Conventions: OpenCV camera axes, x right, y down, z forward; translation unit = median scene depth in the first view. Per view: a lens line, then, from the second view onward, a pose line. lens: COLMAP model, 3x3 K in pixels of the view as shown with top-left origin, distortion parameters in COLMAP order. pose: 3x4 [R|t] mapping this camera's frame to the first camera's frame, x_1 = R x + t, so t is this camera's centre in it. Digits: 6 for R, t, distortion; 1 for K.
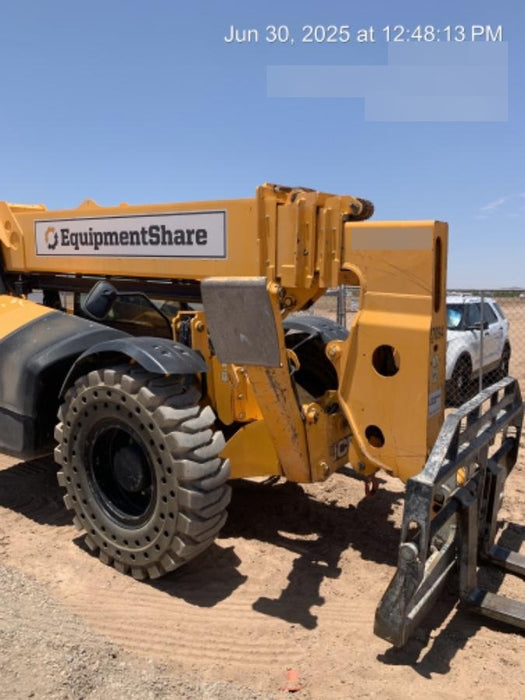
lens RADIAL K [[523.2, 0, 265.5], [0, 523.2, 345.8], [0, 0, 1]] dist [0.018121, -0.022138]
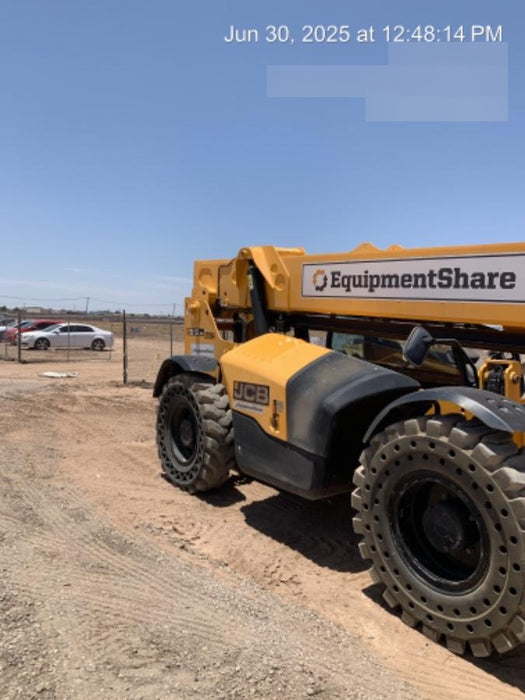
lens RADIAL K [[523.2, 0, 264.5], [0, 523.2, 344.1], [0, 0, 1]] dist [0.018121, -0.022138]
pose [[0.951016, 0.036562, -0.306971, -0.234498], [-0.057786, 0.996504, -0.060335, -0.013226], [0.303692, 0.075118, 0.949804, -0.008706]]
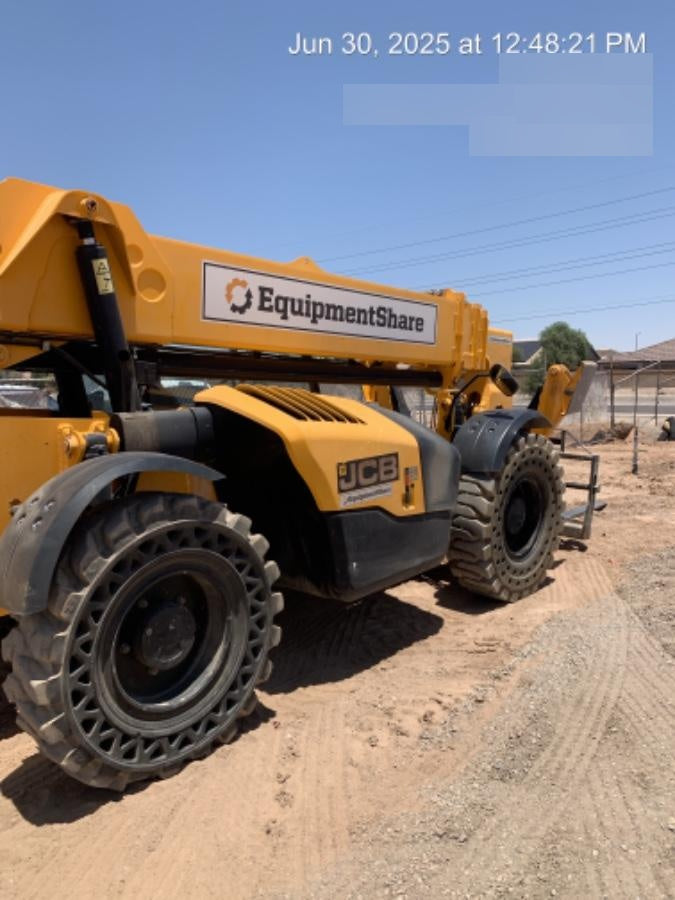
lens RADIAL K [[672.7, 0, 336.4], [0, 672.7, 451.4], [0, 0, 1]] dist [0.018121, -0.022138]
pose [[0.124575, -0.122014, 0.984679, -1.536108], [0.114419, 0.987556, 0.107895, -0.111435], [-0.985591, 0.099225, 0.136985, 0.965495]]
